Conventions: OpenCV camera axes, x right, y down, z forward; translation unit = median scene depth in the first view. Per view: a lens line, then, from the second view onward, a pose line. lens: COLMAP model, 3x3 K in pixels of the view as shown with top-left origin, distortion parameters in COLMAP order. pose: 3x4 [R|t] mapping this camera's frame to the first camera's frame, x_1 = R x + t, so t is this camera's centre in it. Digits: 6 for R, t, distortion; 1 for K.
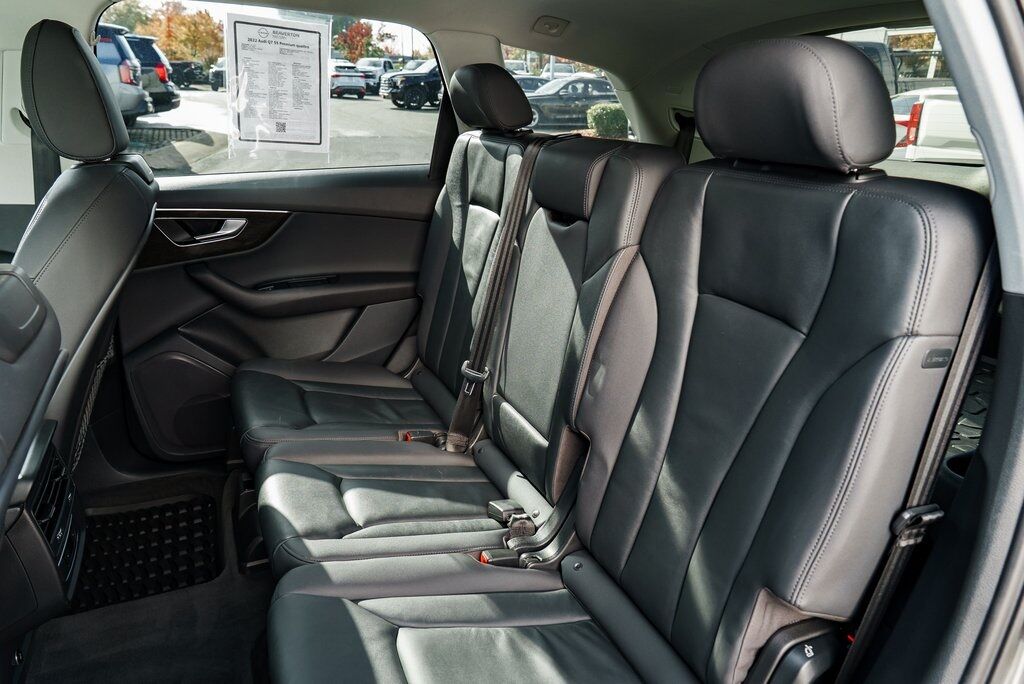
lens RADIAL K [[699.4, 0, 505.8], [0, 699.4, 345.3], [0, 0, 1]] dist [-0.008356, 0.004294]
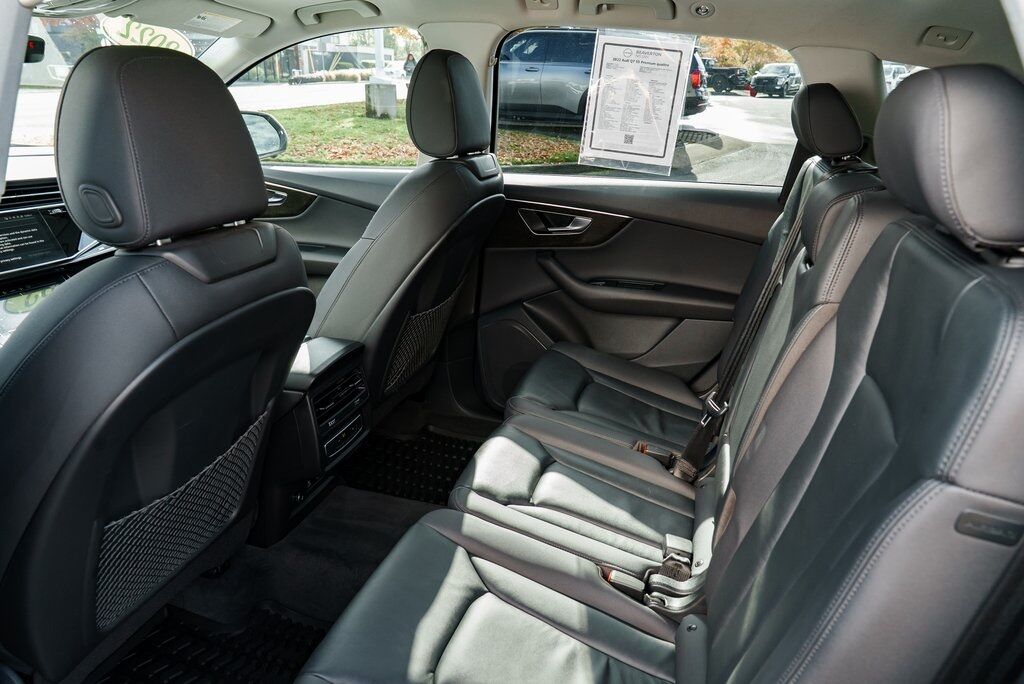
lens RADIAL K [[699.4, 0, 505.8], [0, 699.4, 345.3], [0, 0, 1]] dist [-0.008356, 0.004294]
pose [[0.760408, 0.235107, -0.605396, 0.270555], [-0.239248, 0.968024, 0.075428, -0.040707], [0.603772, 0.087484, 0.792342, 0.058121]]
